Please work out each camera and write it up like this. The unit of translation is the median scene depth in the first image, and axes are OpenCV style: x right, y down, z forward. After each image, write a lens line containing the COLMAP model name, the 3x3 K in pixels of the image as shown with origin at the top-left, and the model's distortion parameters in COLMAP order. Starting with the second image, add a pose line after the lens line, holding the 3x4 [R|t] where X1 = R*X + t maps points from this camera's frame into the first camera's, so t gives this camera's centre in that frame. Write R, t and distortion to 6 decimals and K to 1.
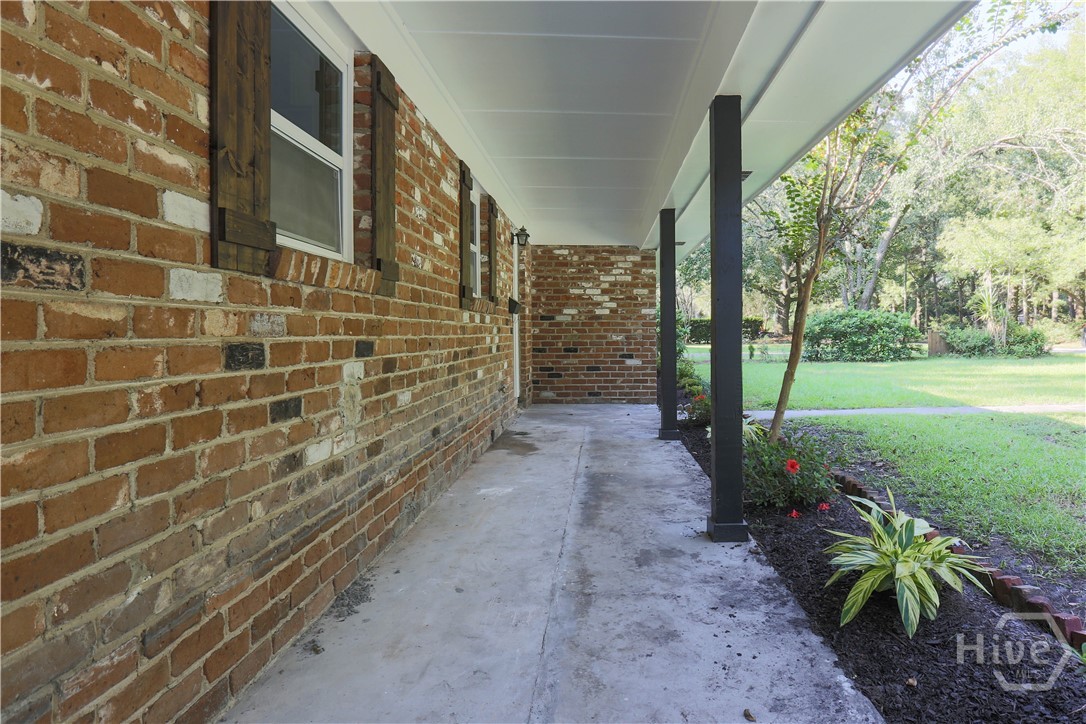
lens RADIAL K [[637.6, 0, 543.2], [0, 637.6, 338.9], [0, 0, 1]] dist [-0.031159, 0.000236]
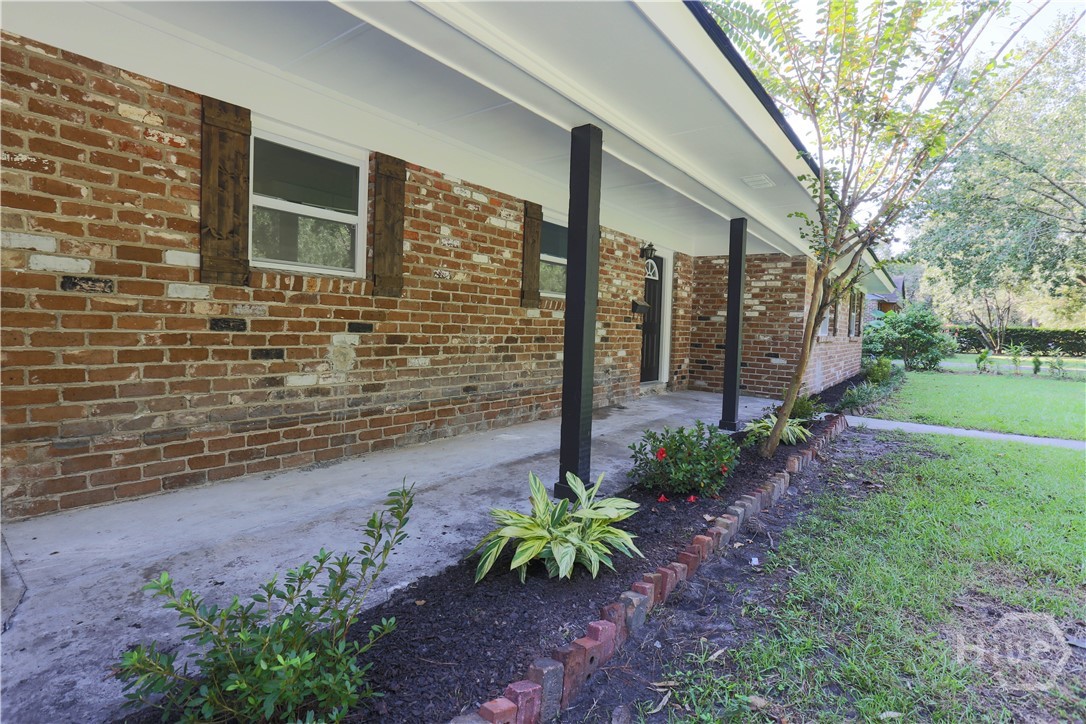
lens RADIAL K [[500.7, 0, 545.8], [0, 500.7, 343.0], [0, 0, 1]] dist [-0.065973, 0.020549]
pose [[0.782817, 0.052052, -0.620071, 1.069992], [-0.043704, 0.998633, 0.028656, -0.003516], [0.620716, 0.004667, 0.784022, 0.304046]]
